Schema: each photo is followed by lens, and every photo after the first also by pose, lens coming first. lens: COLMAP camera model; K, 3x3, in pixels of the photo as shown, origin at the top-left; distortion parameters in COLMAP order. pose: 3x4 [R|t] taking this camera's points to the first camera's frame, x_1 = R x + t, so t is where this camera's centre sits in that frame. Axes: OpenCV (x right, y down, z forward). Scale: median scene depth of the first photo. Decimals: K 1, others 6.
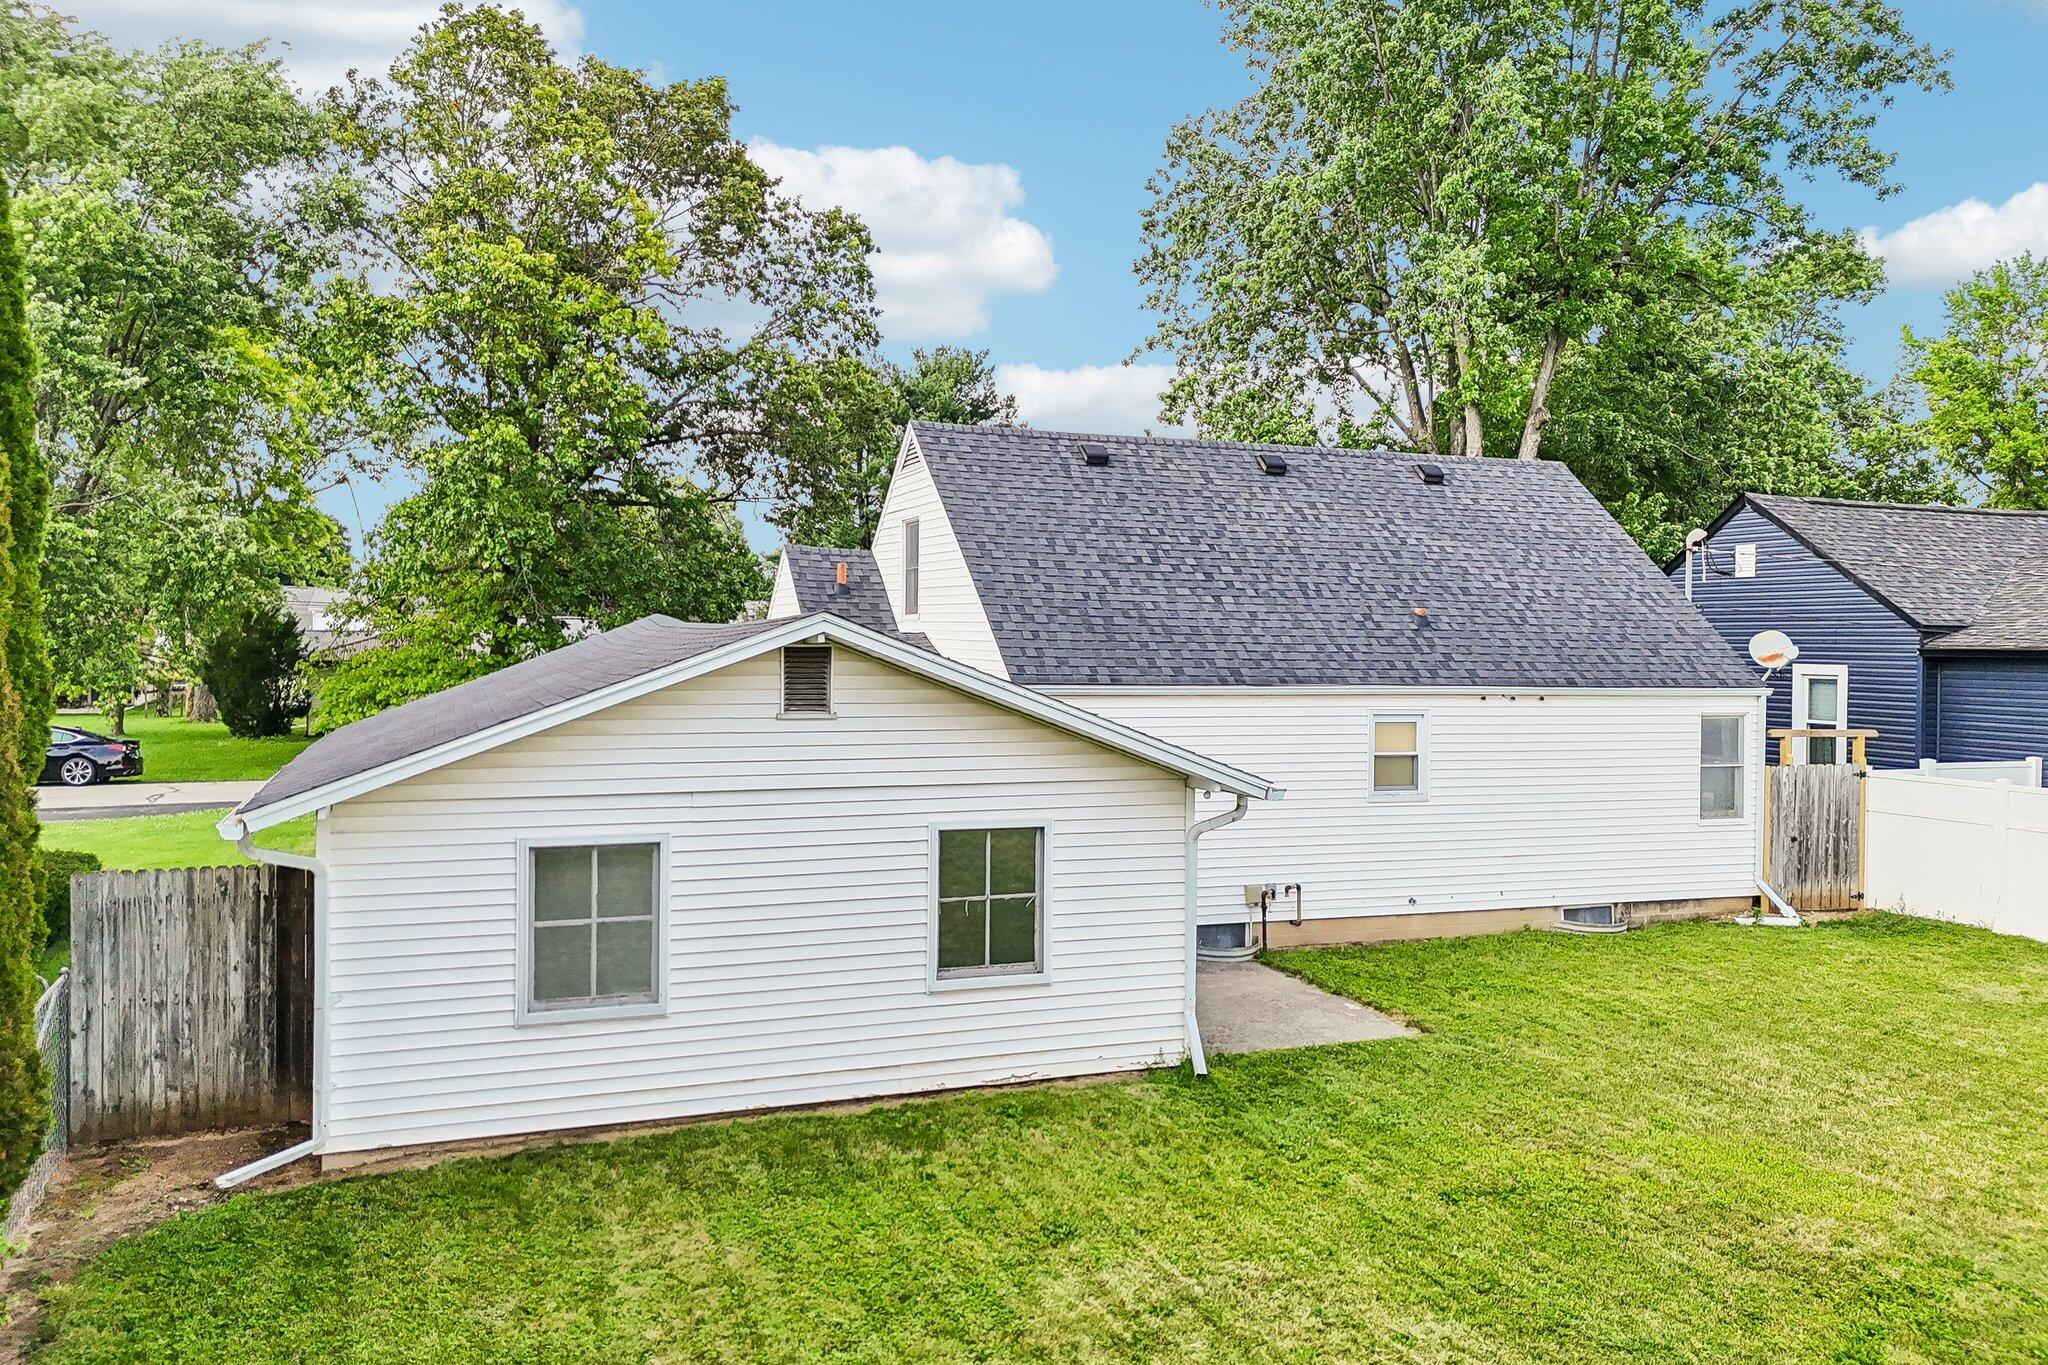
lens RADIAL K [[1537.4, 0, 1049.5], [0, 1537.4, 661.4], [0, 0, 1]] dist [0.071625, -0.074830]
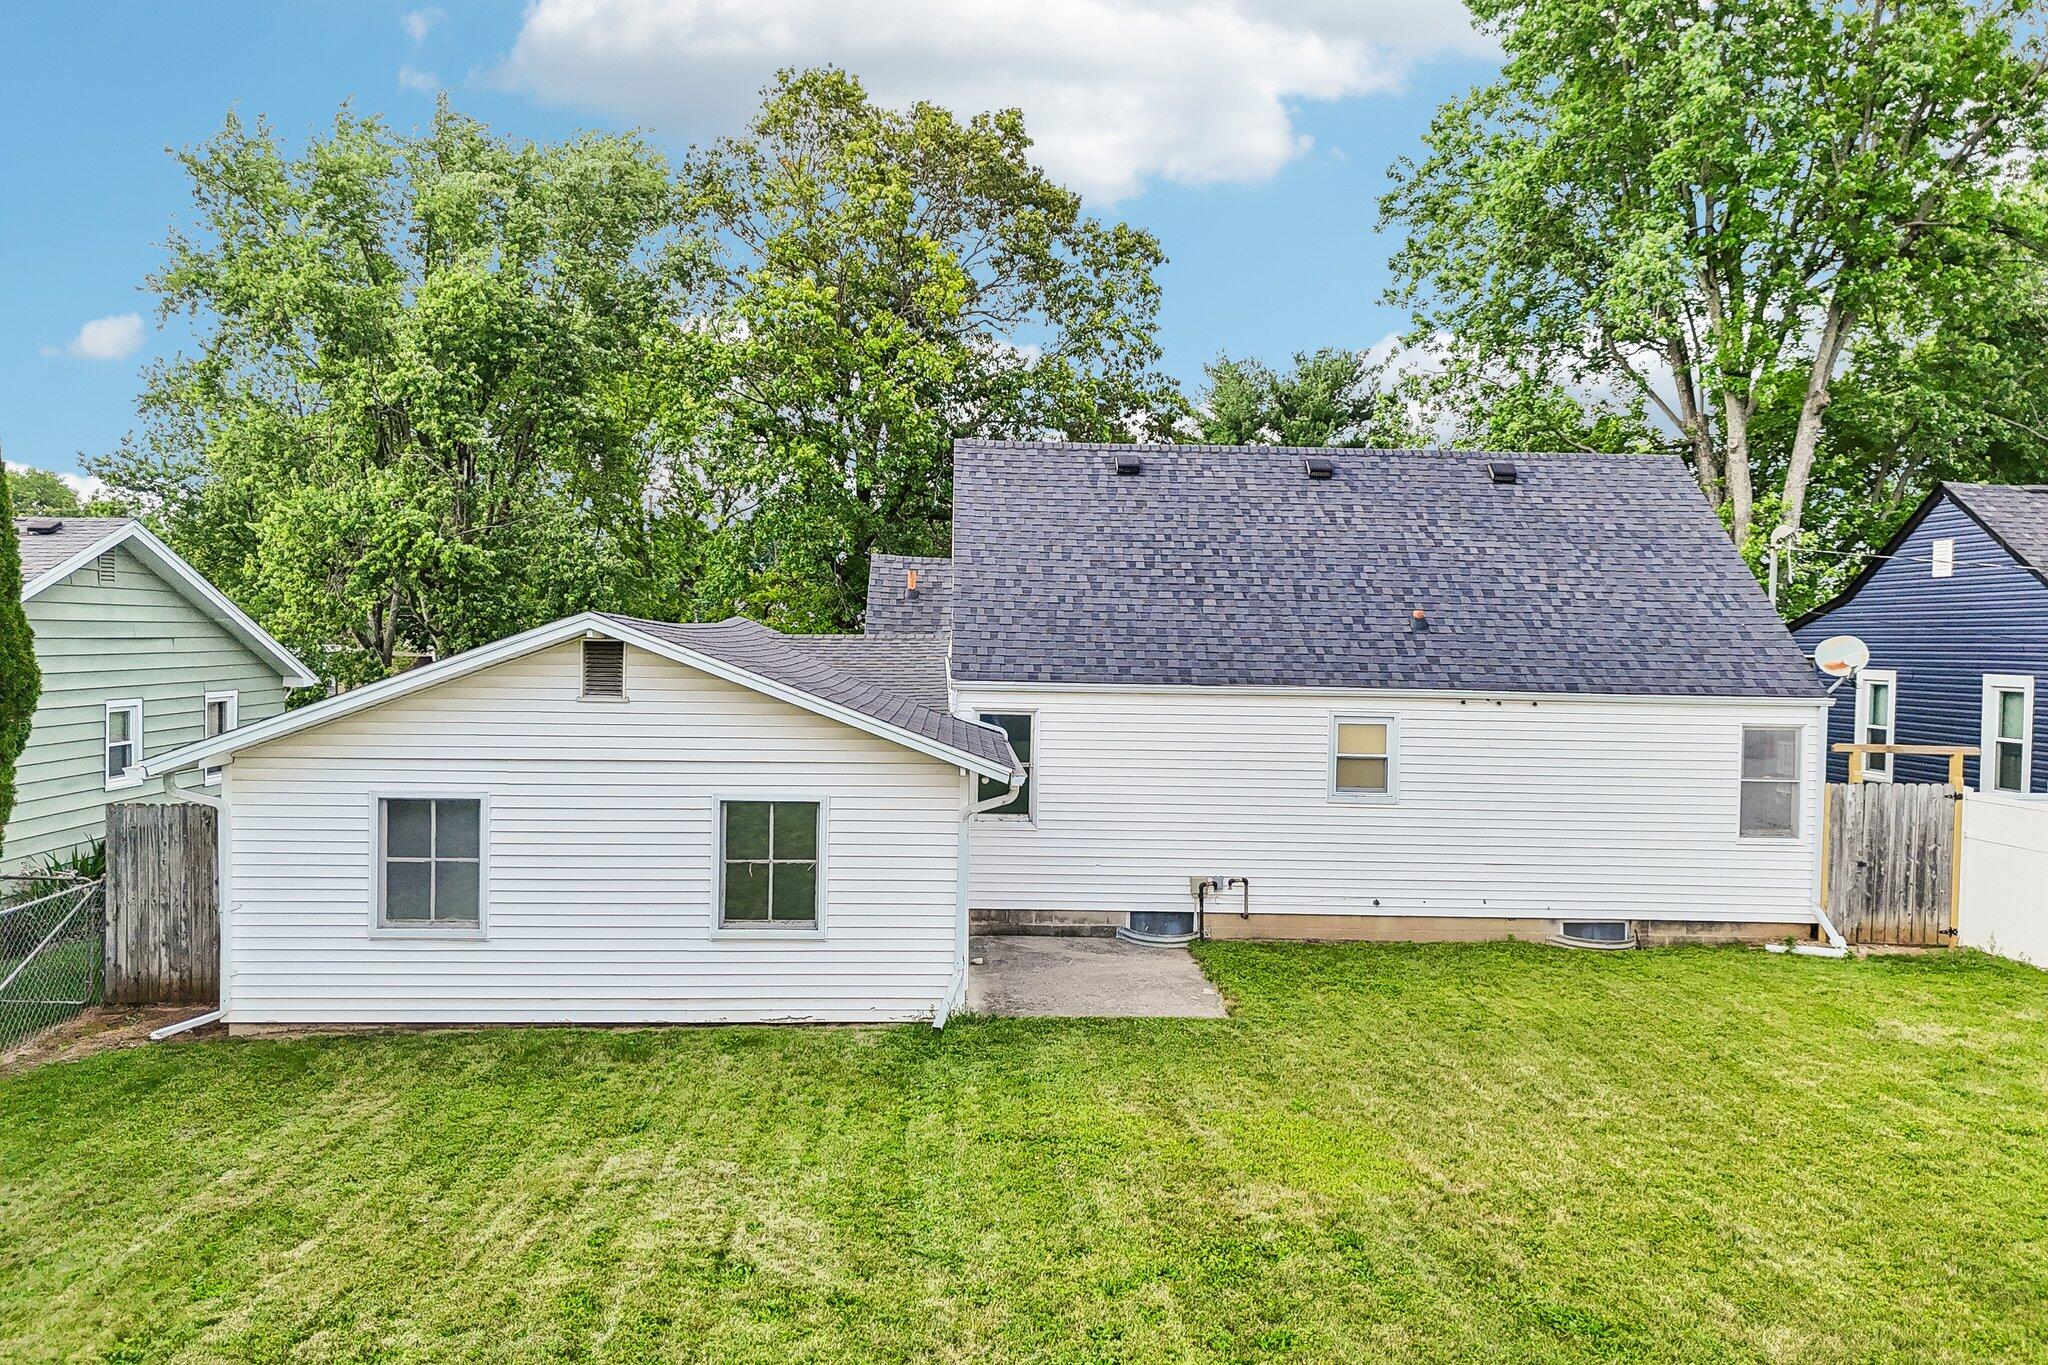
lens RADIAL K [[1543.9, 0, 1046.4], [0, 1543.9, 682.7], [0, 0, 1]] dist [0.075566, -0.086323]
pose [[0.949695, 0.014777, -0.312829, 0.370584], [-0.011635, 0.999861, 0.011907, 0.002906], [0.312961, -0.007668, 0.949735, -0.024074]]
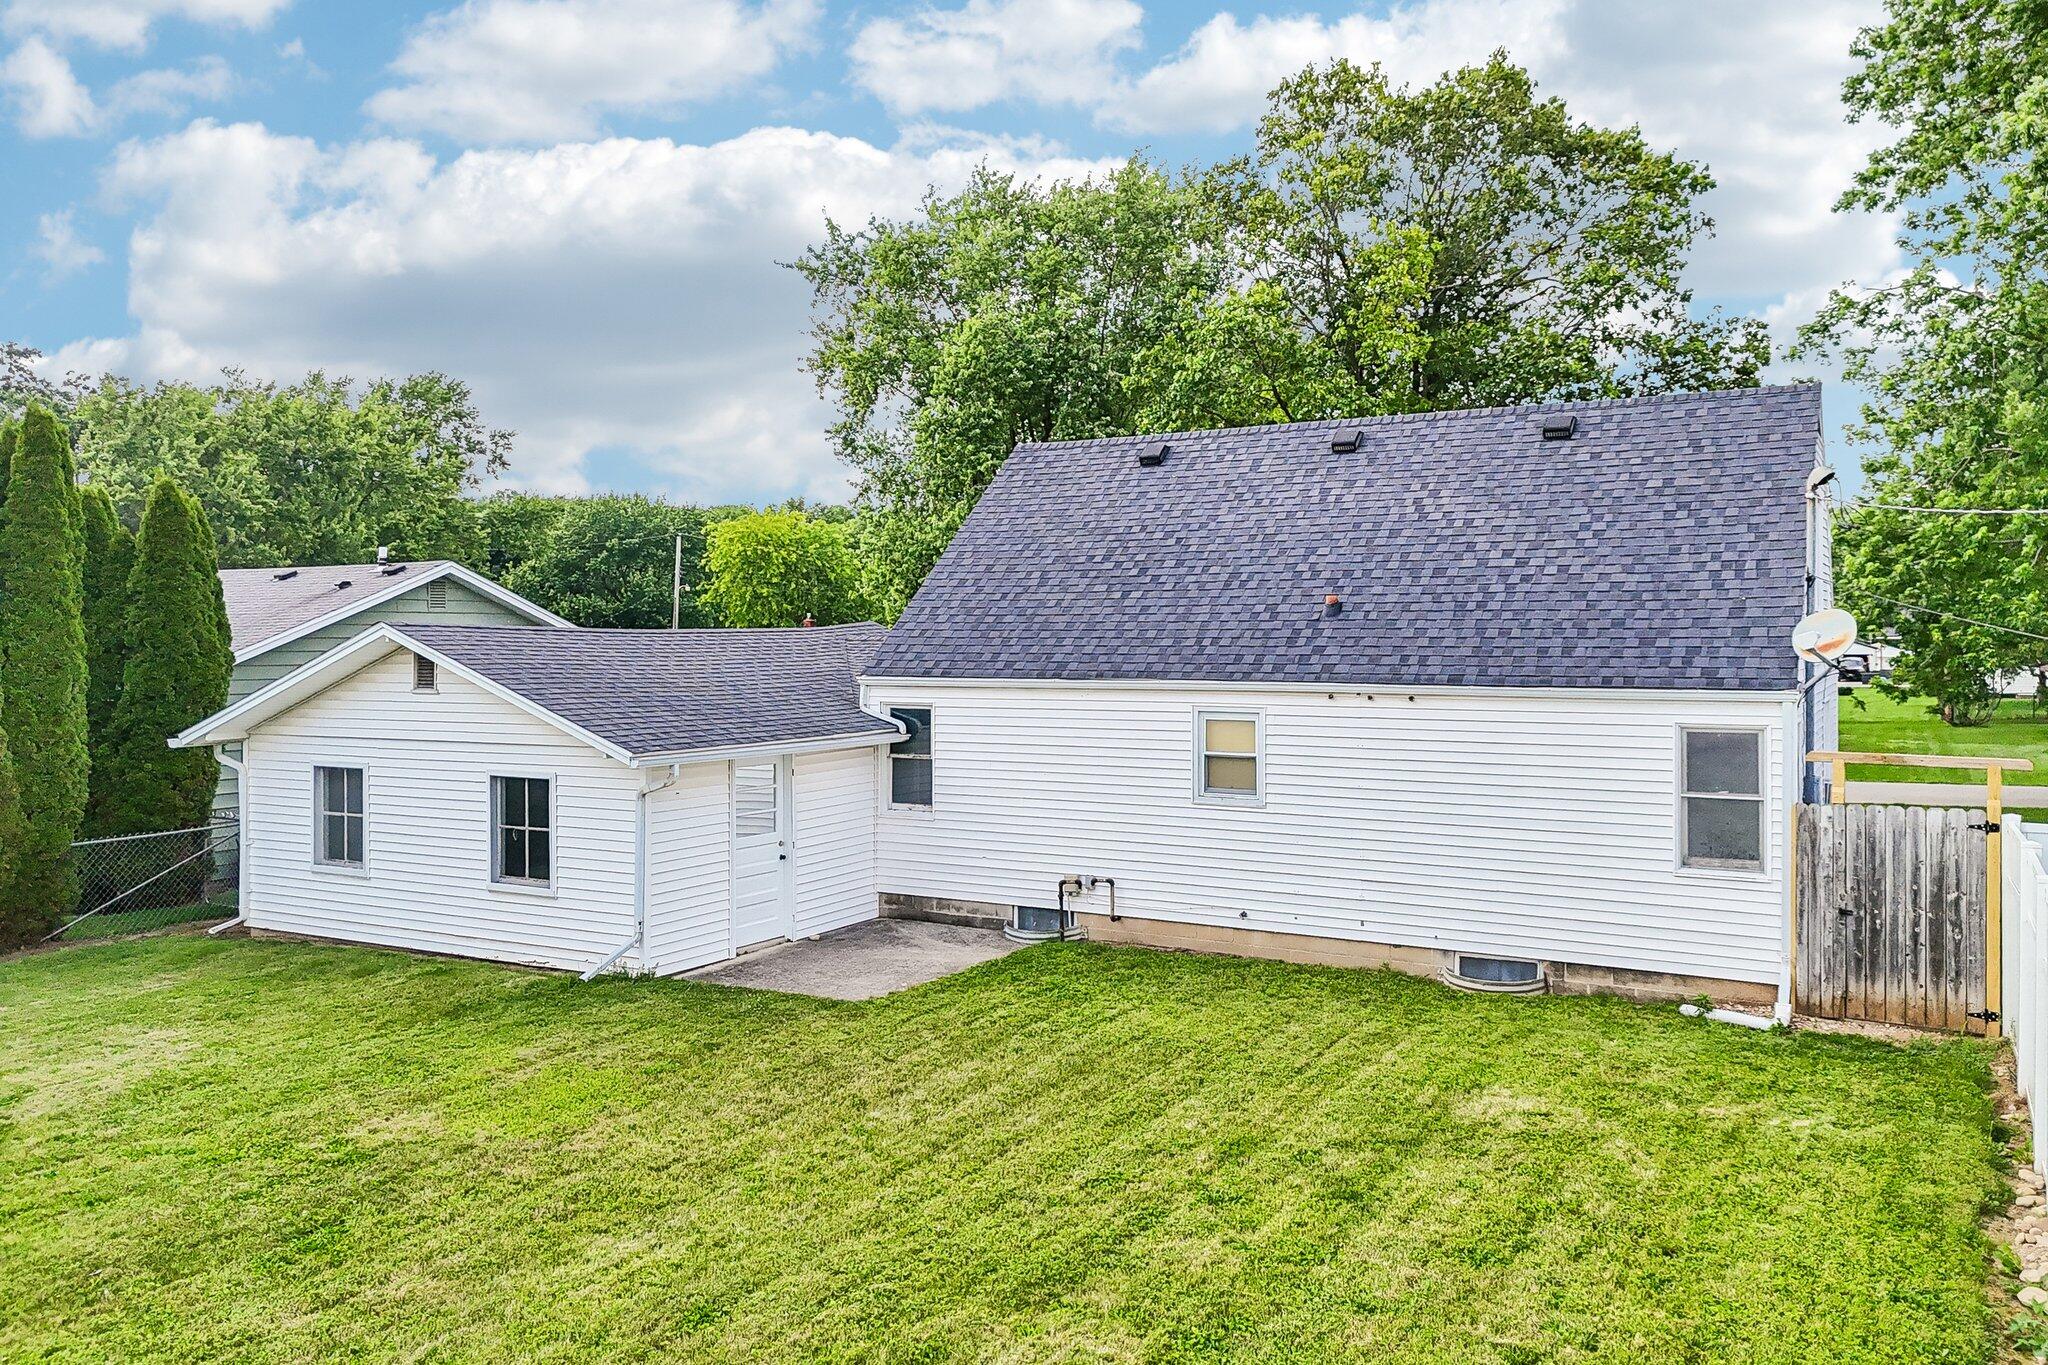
lens RADIAL K [[1585.5, 0, 1034.7], [0, 1585.5, 657.0], [0, 0, 1]] dist [0.089981, -0.106694]
pose [[0.625418, -0.004561, -0.780277, 0.966504], [-0.000798, 0.999979, -0.006485, 0.008122], [0.780290, 0.004678, 0.625401, 0.333023]]
